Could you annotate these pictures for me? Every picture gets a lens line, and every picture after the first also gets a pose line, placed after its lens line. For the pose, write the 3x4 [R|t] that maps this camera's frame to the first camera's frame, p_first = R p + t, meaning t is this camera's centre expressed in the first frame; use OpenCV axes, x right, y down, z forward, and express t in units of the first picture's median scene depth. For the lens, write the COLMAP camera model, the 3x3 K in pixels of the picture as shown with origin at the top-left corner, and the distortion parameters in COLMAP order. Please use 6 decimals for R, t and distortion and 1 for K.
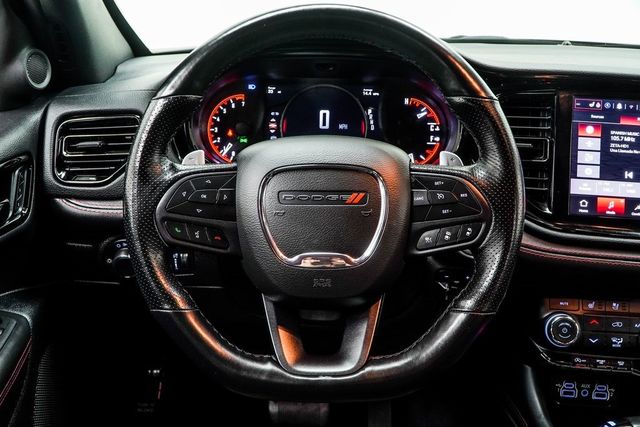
lens RADIAL K [[748.5, 0, 318.4], [0, 748.5, 224.6], [0, 0, 1]] dist [0.006468, -0.323311]
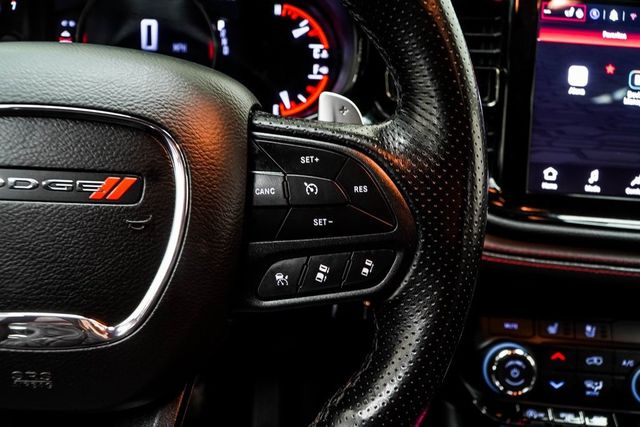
lens RADIAL K [[592.3, 0, 320.0], [0, 592.3, 213.5], [0, 0, 1]] dist [0.038988, -0.020045]
pose [[0.994142, -0.008290, 0.107762, 0.107968], [-0.002700, 0.994838, 0.101440, -0.045482], [-0.108047, -0.101136, 0.988988, 0.516503]]
